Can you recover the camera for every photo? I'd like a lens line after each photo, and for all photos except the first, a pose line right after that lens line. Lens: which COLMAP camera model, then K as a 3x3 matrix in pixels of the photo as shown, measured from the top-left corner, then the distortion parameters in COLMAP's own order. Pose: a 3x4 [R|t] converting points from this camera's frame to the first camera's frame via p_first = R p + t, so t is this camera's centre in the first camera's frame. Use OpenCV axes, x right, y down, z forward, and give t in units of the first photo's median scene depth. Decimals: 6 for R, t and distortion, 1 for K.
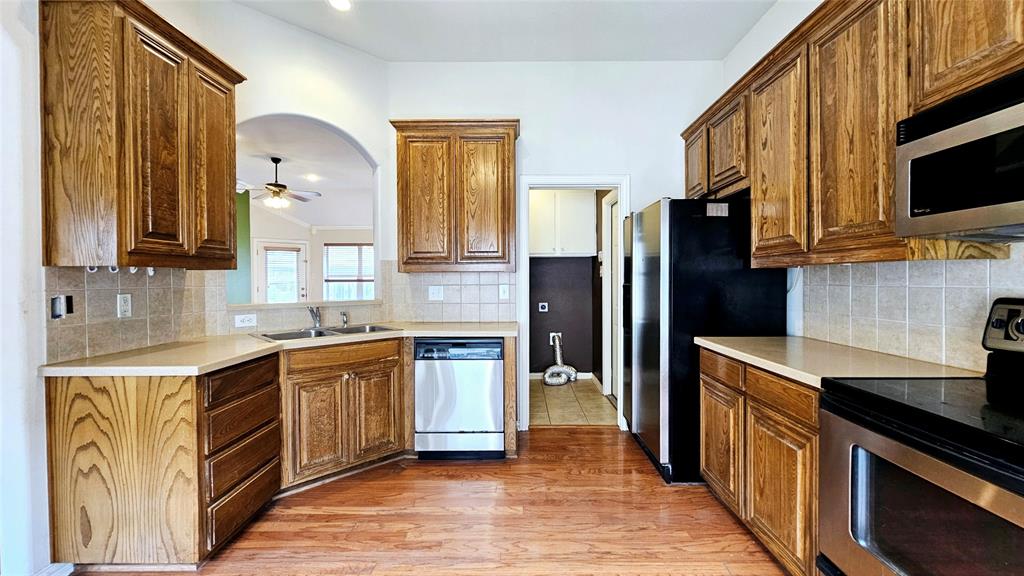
lens RADIAL K [[415.8, 0, 515.3], [0, 415.8, 285.2], [0, 0, 1]] dist [-0.000944, -0.000398]
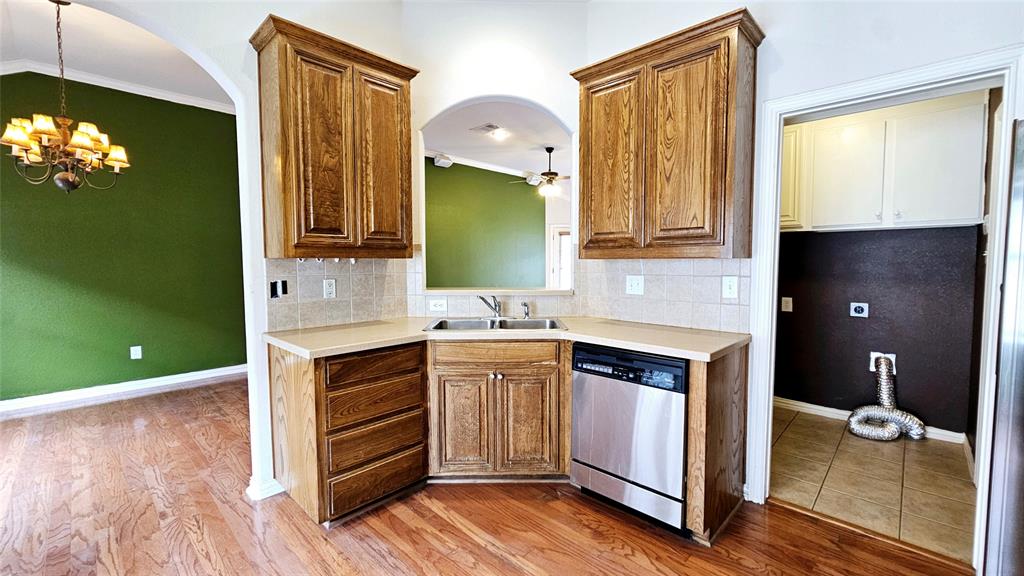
lens RADIAL K [[415.8, 0, 514.6], [0, 415.8, 285.3], [0, 0, 1]] dist [-0.000944, -0.000398]
pose [[0.730687, 0.043293, -0.681338, 0.247914], [-0.010963, 0.998603, 0.051696, -0.025705], [0.682625, -0.030304, 0.730141, 0.402259]]
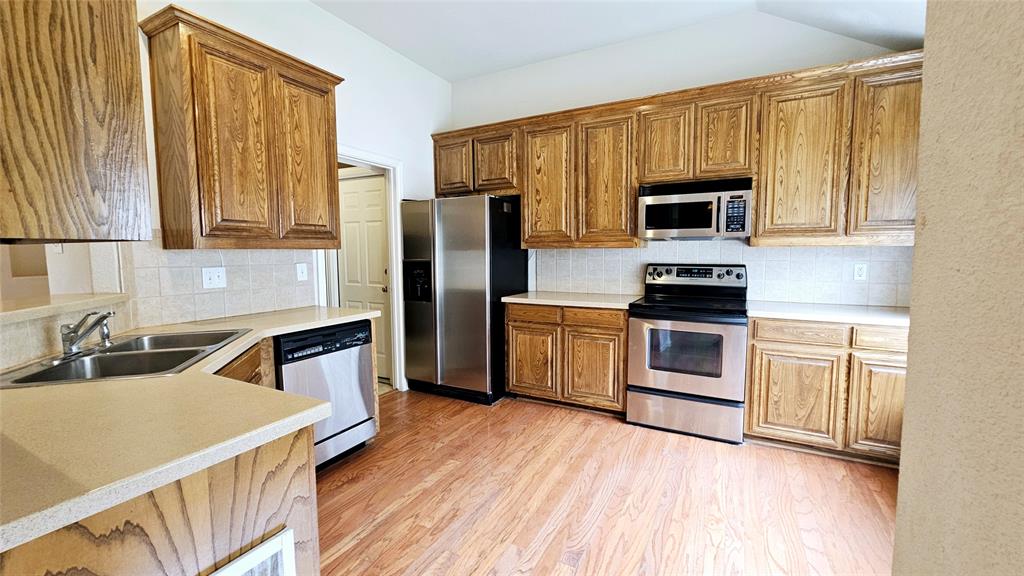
lens RADIAL K [[415.8, 0, 512.5], [0, 415.8, 285.1], [0, 0, 1]] dist [-0.000944, -0.000398]
pose [[0.467418, -0.069641, 0.881289, -0.822973], [0.013911, 0.997348, 0.071435, -0.017696], [-0.883927, -0.021131, 0.467147, 0.317668]]
